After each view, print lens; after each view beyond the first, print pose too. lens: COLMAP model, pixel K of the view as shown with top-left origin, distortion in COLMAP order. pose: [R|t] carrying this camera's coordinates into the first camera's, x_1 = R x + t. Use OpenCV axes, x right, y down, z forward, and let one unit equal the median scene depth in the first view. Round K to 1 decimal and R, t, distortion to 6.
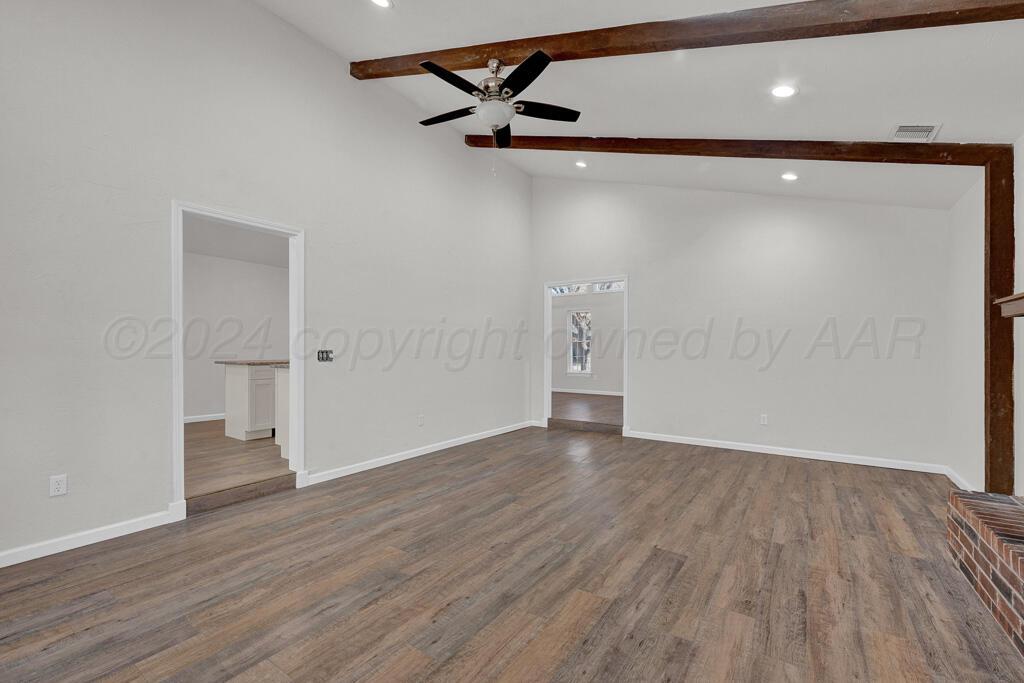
lens RADIAL K [[441.5, 0, 512.0], [0, 441.5, 350.0], [0, 0, 1]] dist [0.001611, 0.000081]
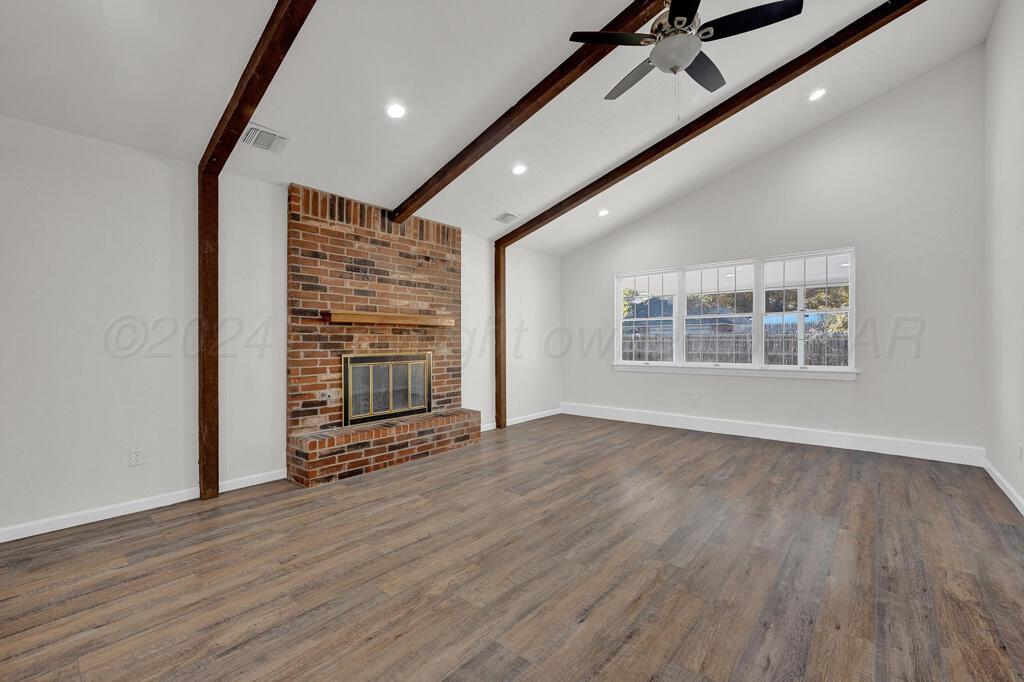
lens RADIAL K [[441.5, 0, 512.0], [0, 441.5, 349.5], [0, 0, 1]] dist [0.001611, 0.000081]
pose [[-0.994977, -0.001045, 0.100094, 0.202178], [0.000508, 0.999880, 0.015485, 0.005730], [-0.100098, 0.015458, -0.994858, 2.028162]]
